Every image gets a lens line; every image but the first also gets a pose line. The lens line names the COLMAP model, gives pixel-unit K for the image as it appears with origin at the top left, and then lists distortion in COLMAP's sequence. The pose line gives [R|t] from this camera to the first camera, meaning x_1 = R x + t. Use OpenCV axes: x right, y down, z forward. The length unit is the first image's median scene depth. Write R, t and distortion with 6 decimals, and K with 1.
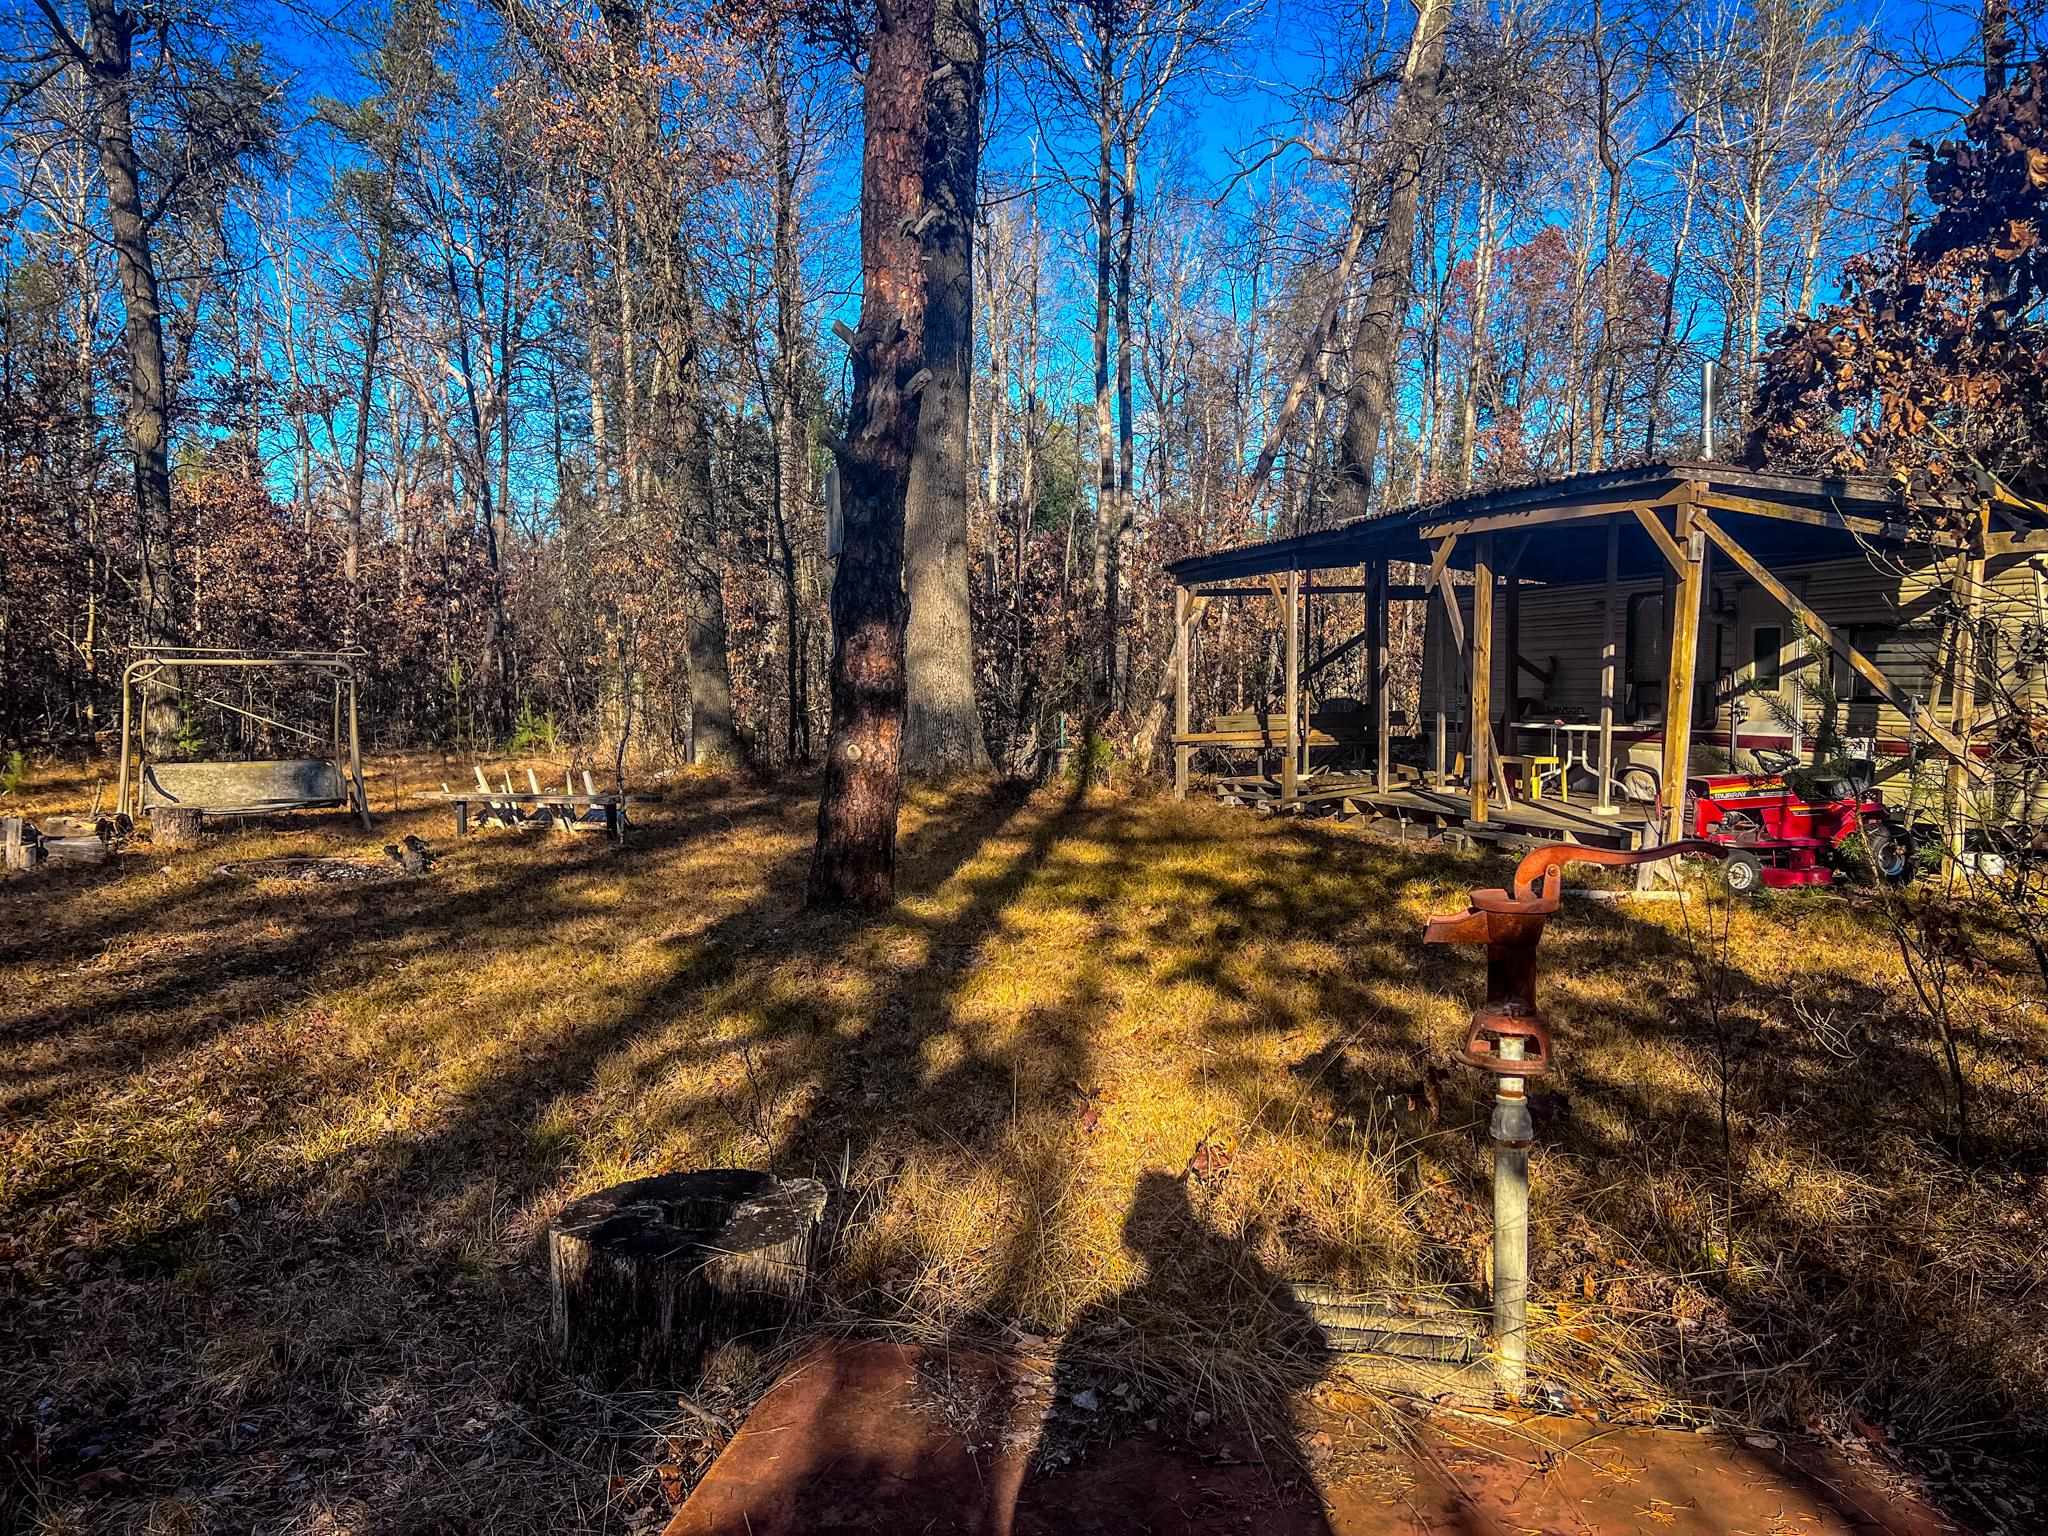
lens RADIAL K [[1527.6, 0, 1013.0], [0, 1527.6, 786.5], [0, 0, 1]] dist [0.121813, -0.199990]
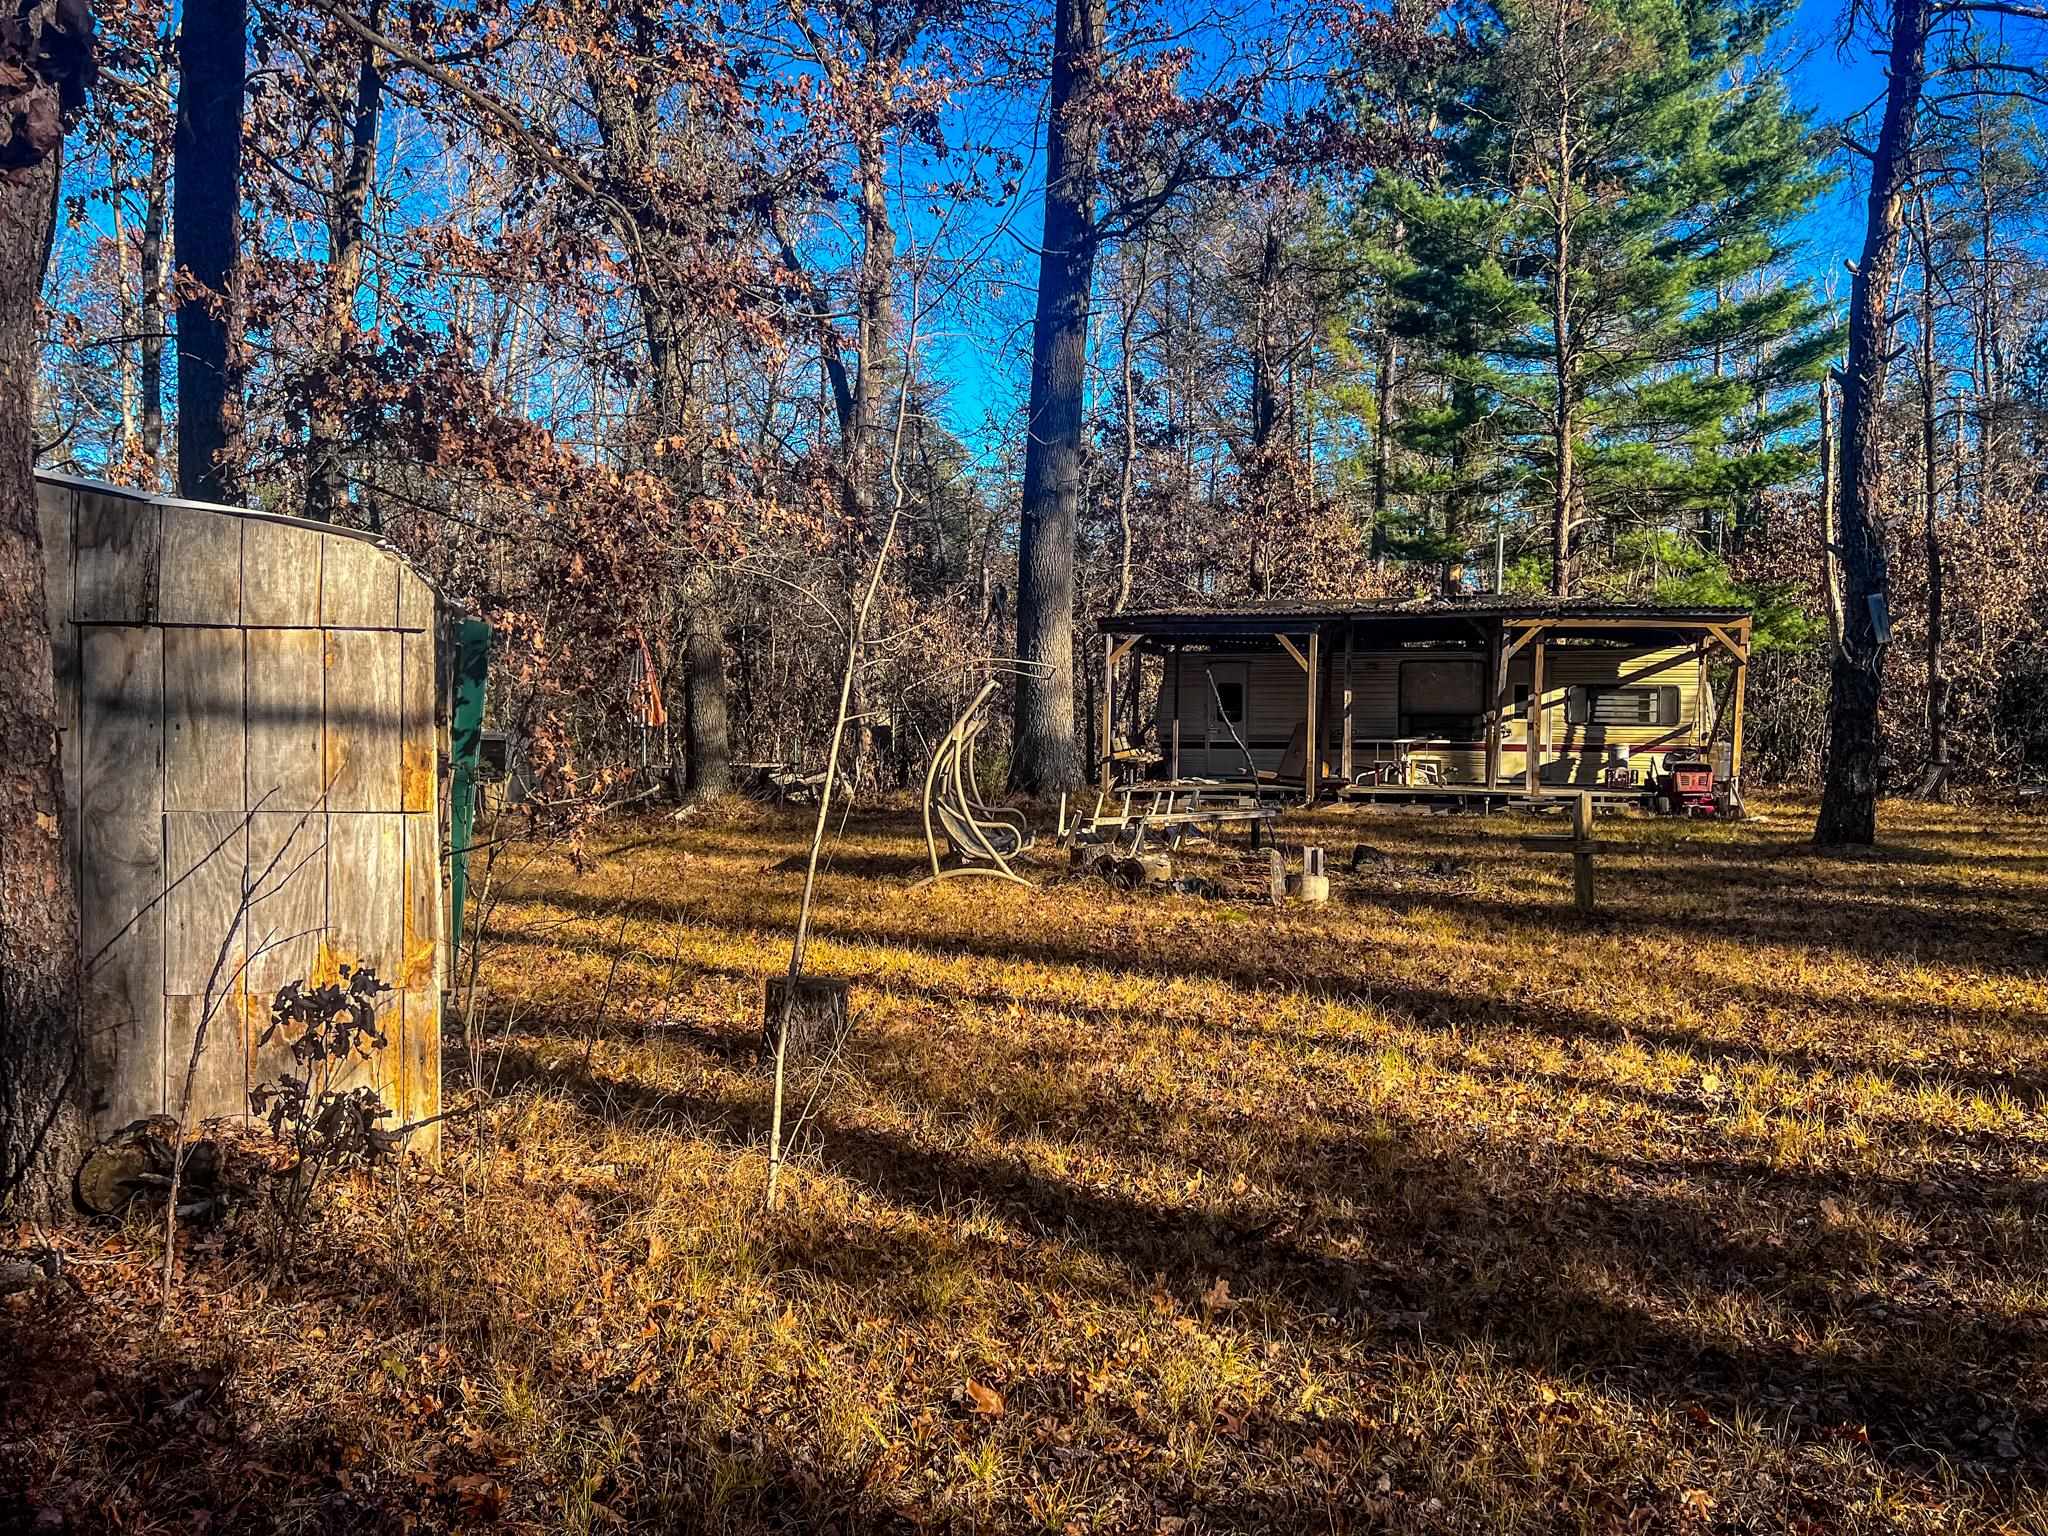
lens RADIAL K [[1537.1, 0, 1024.7], [0, 1537.1, 798.4], [0, 0, 1]] dist [0.118117, -0.180029]
pose [[0.495727, -0.043311, 0.867398, -1.416227], [0.050913, 0.998487, 0.020759, -0.037511], [-0.866985, 0.033871, 0.497182, 0.620283]]
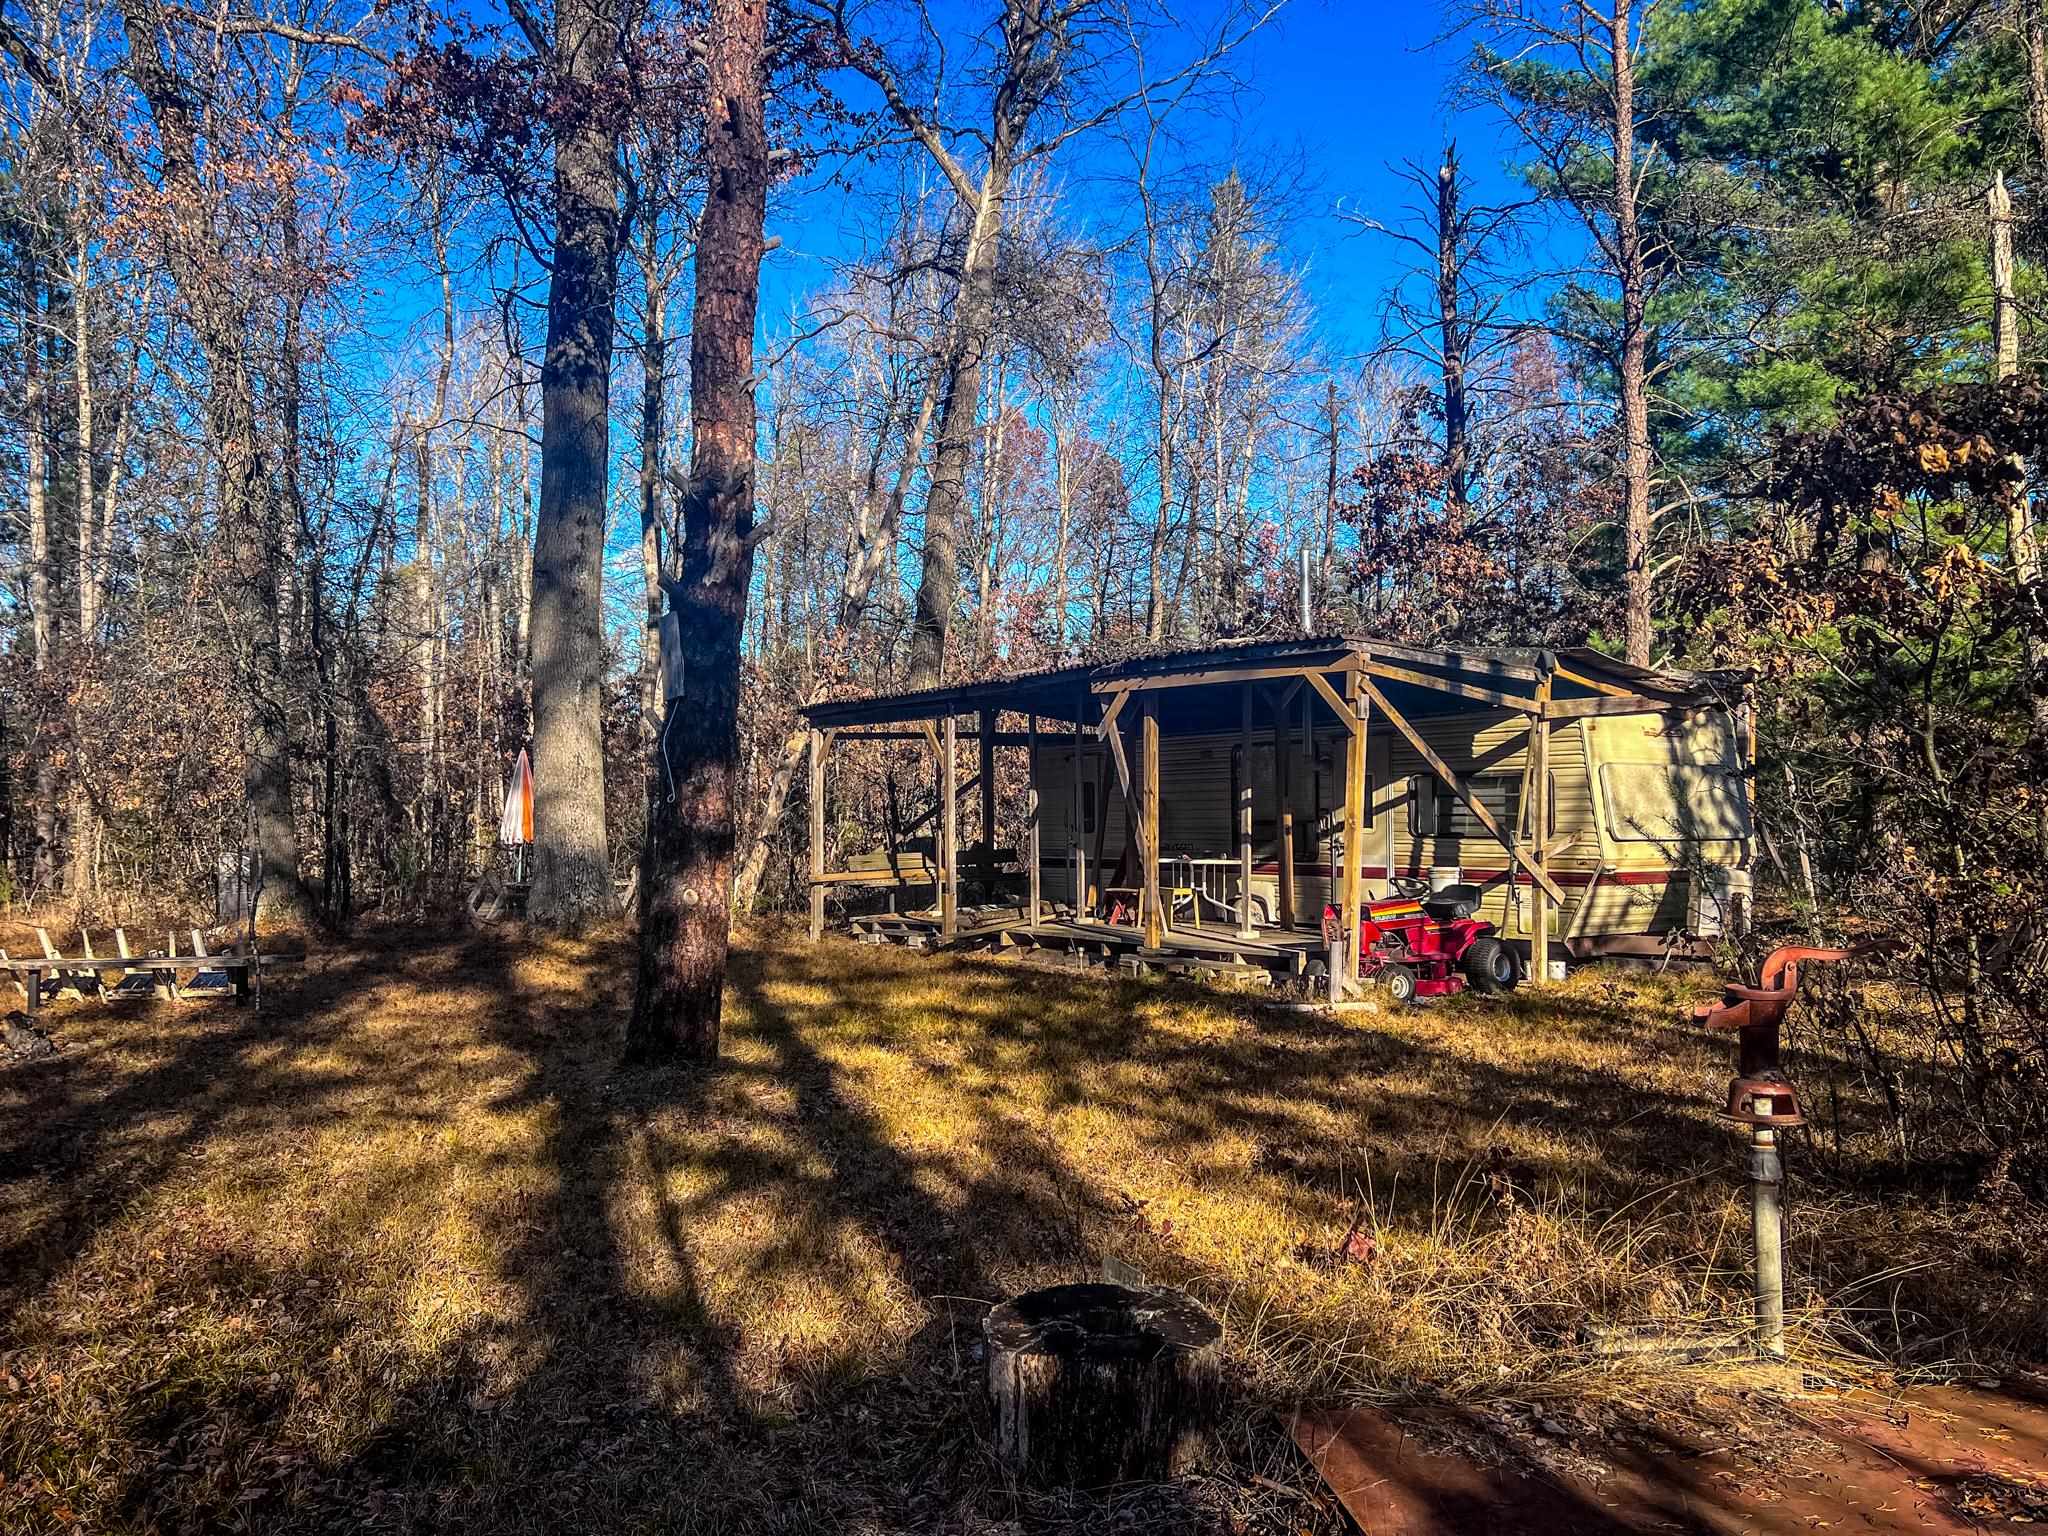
lens RADIAL K [[1537.1, 0, 1024.7], [0, 1537.1, 798.4], [0, 0, 1]] dist [0.118117, -0.180029]
pose [[0.938582, -0.001426, 0.345053, -0.159208], [0.030263, 0.996478, -0.078202, -0.000710], [-0.343726, 0.083841, 0.935320, -0.004291]]
